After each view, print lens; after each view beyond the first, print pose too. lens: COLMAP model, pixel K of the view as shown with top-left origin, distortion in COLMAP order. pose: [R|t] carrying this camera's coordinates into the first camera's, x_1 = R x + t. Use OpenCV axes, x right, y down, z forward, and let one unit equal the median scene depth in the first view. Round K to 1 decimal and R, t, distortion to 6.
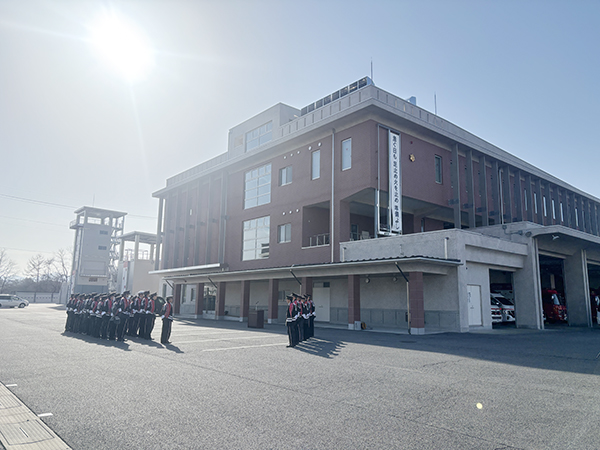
lens RADIAL K [[449.1, 0, 300.0], [0, 449.1, 225.0], [0, 0, 1]] dist [0.069528, -0.094311]
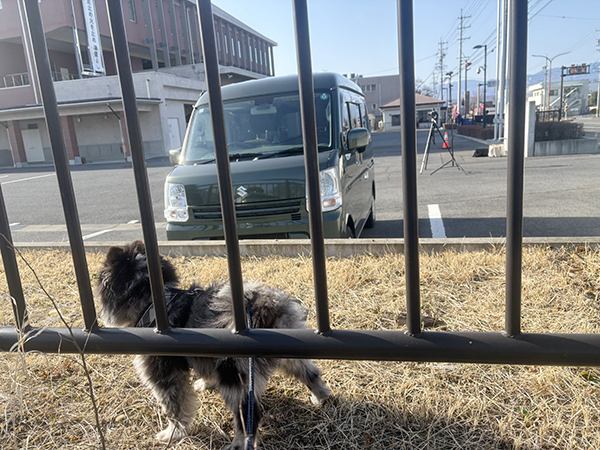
lens RADIAL K [[444.8, 0, 307.6], [0, 444.8, 221.2], [0, 0, 1]] dist [0.050387, -0.049597]
pose [[0.798773, -0.195683, 0.568920, -0.070966], [-0.021190, 0.935890, 0.351655, -0.038989], [-0.601259, -0.292948, 0.743417, -0.203583]]
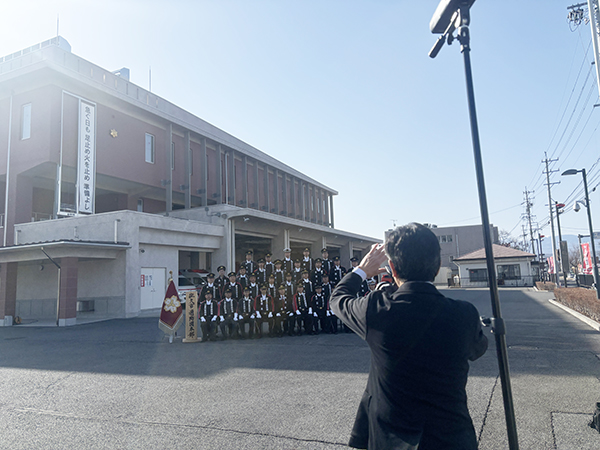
lens RADIAL K [[444.8, 0, 307.6], [0, 444.8, 221.2], [0, 0, 1]] dist [0.050387, -0.049597]
pose [[0.899029, 0.003966, 0.437871, 0.220469], [-0.020068, 0.999282, 0.032151, -0.005390], [-0.437429, -0.037691, 0.898463, -0.014867]]
